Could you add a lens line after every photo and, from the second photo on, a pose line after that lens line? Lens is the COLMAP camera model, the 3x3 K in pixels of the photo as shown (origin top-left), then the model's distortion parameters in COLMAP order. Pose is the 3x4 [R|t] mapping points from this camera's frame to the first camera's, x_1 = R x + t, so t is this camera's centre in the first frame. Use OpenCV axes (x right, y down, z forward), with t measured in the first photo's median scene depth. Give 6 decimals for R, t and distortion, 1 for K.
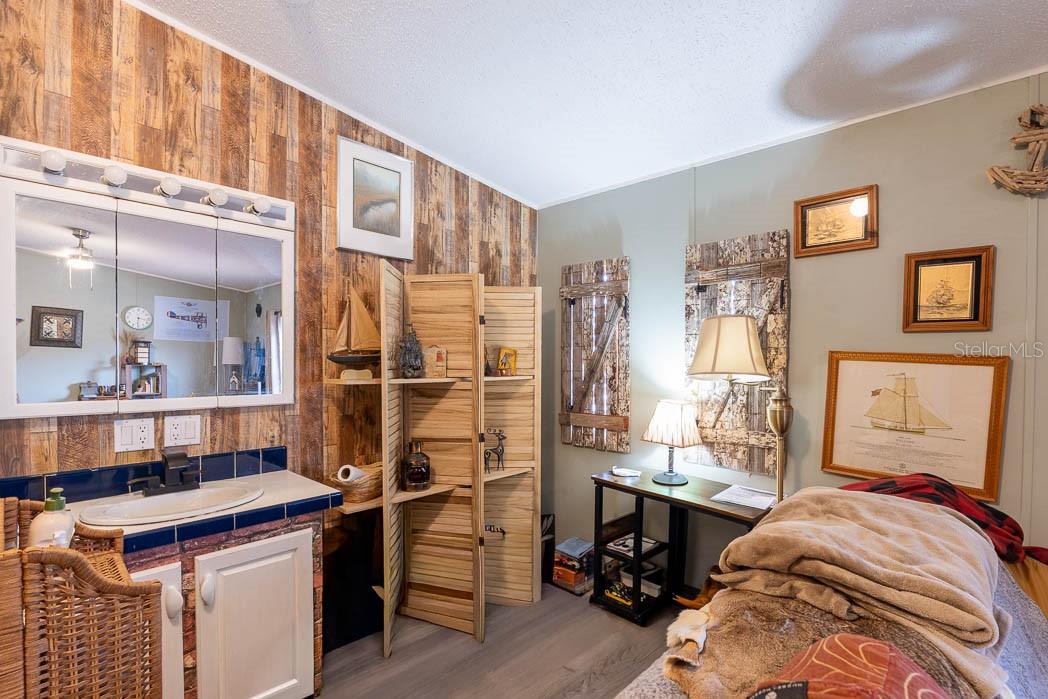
lens RADIAL K [[490.2, 0, 519.8], [0, 490.2, 368.4], [0, 0, 1]] dist [-0.011559, 0.000160]
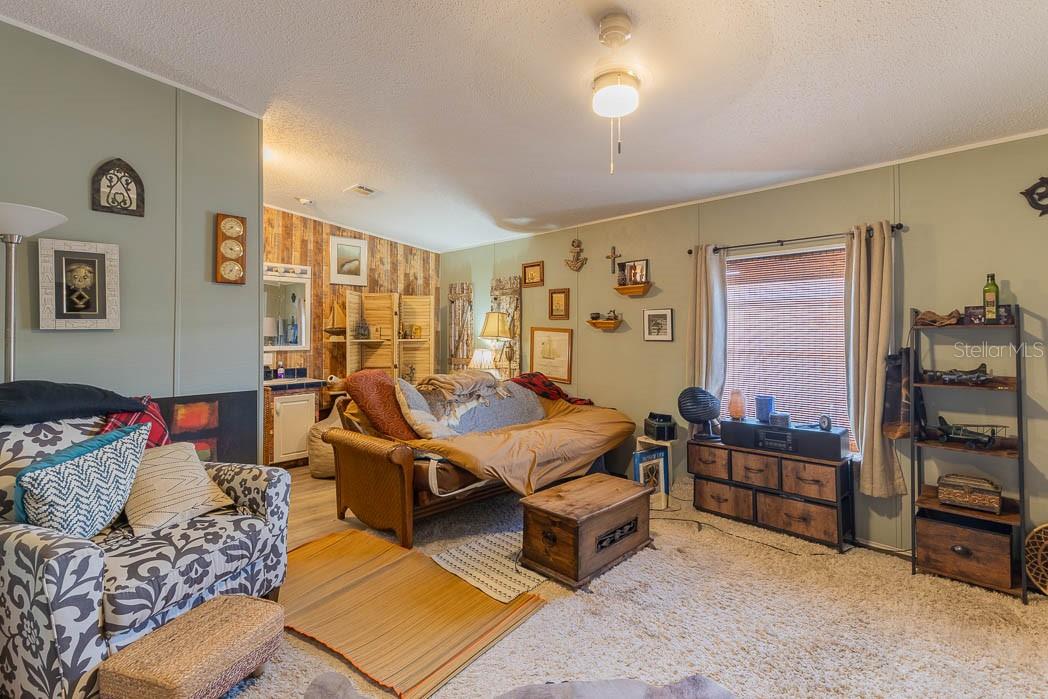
lens RADIAL K [[478.5, 0, 547.4], [0, 478.5, 326.2], [0, 0, 1]] dist [0.001213, 0.000105]
pose [[0.999988, -0.004764, 0.000839, 0.668278], [0.004787, 0.999535, -0.030102, 0.030916], [-0.000695, 0.030106, 0.999546, -1.288353]]
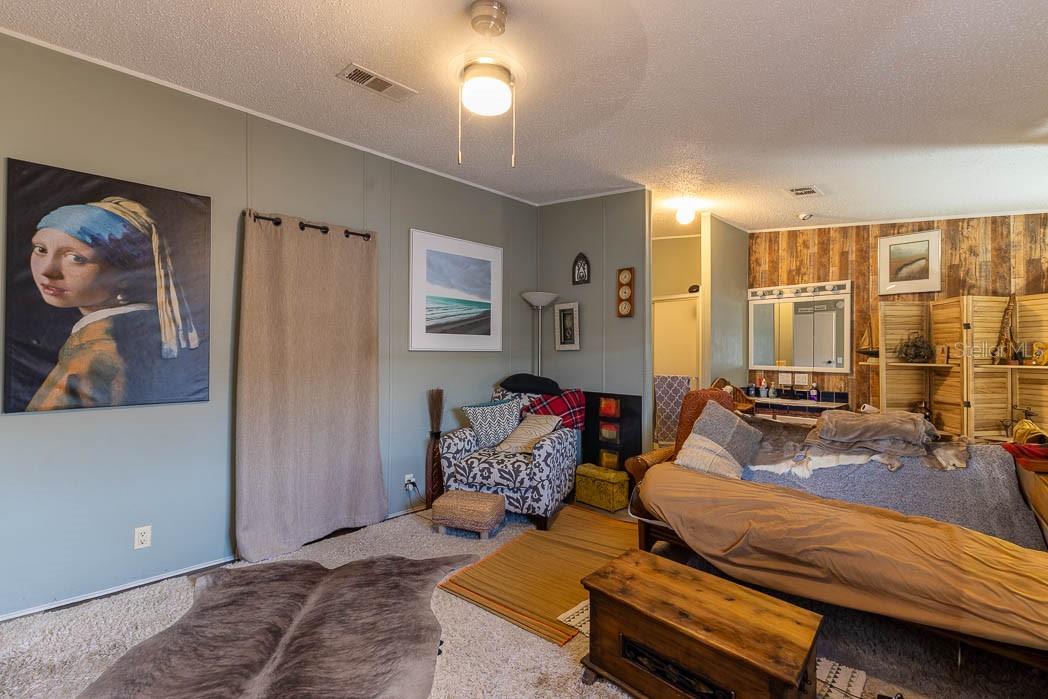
lens RADIAL K [[457.2, 0, 524.0], [0, 457.2, 349.5], [0, 0, 1]] dist [0.012044, -0.000077]
pose [[-0.041006, -0.010726, -0.999101, 1.538228], [-0.023996, 0.999665, -0.009747, 0.021866], [0.998871, 0.023575, -0.041250, -0.334528]]
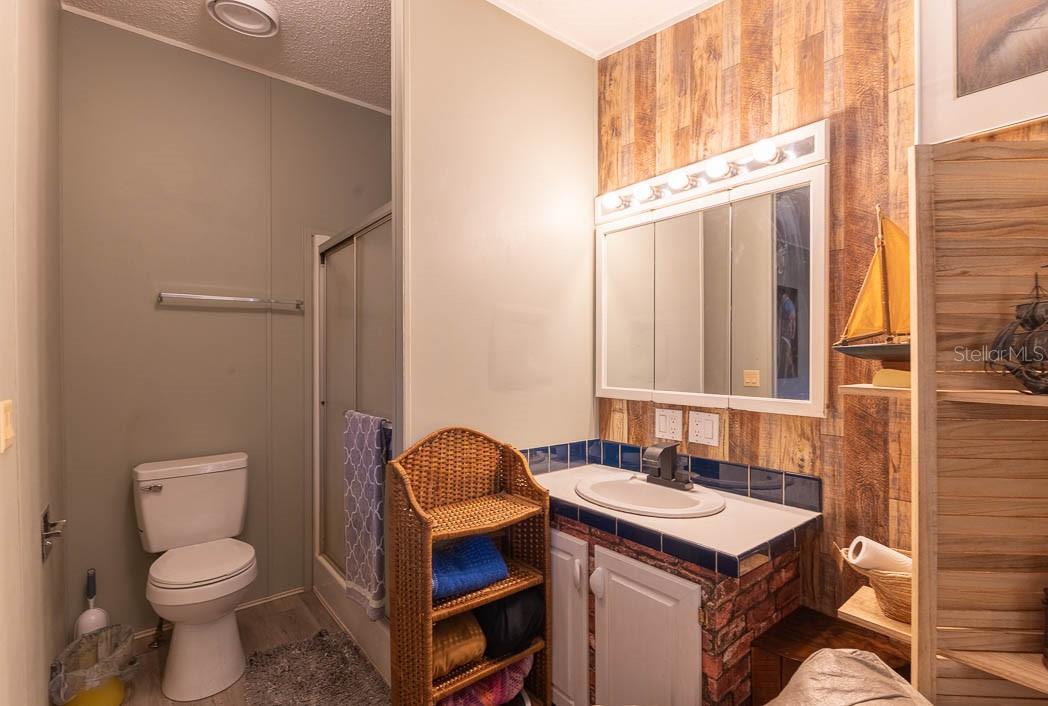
lens RADIAL K [[484.7, 0, 522.9], [0, 484.7, 359.9], [0, 0, 1]] dist [-0.002449, -0.000050]
pose [[-0.130337, -0.001640, -0.991468, 0.239209], [-0.018866, 0.999822, 0.000826, -0.000097], [0.991290, 0.018813, -0.130344, 0.637287]]
